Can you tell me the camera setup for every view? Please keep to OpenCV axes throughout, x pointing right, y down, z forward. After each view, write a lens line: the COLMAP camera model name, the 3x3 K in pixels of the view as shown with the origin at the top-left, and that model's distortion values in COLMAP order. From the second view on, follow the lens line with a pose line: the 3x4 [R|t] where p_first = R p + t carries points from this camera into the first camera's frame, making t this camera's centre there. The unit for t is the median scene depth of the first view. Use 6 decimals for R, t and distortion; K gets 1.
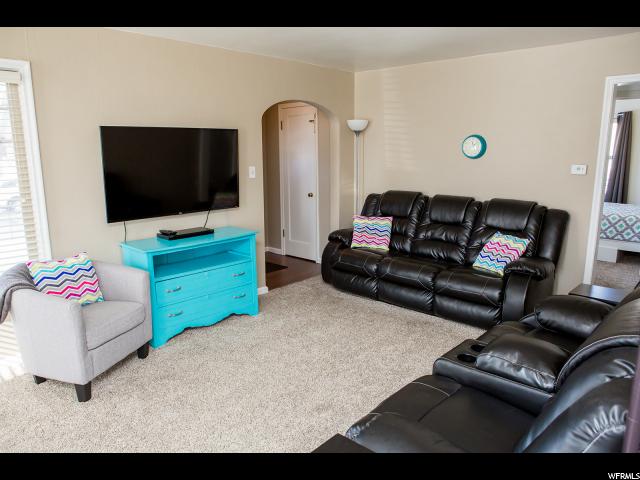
lens RADIAL K [[438.2, 0, 323.1], [0, 438.2, 237.4], [0, 0, 1]] dist [-0.104736, 0.072778]
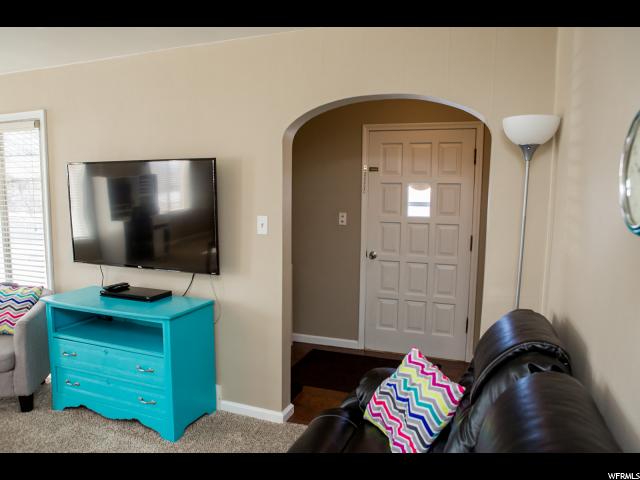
lens RADIAL K [[442.9, 0, 320.0], [0, 442.9, 240.0], [0, 0, 1]] dist [-0.118403, 0.079561]
pose [[0.401633, 0.112850, -0.908821, 0.483438], [-0.188737, 0.981275, 0.038439, -0.183015], [0.896142, 0.156090, 0.415411, 0.888813]]
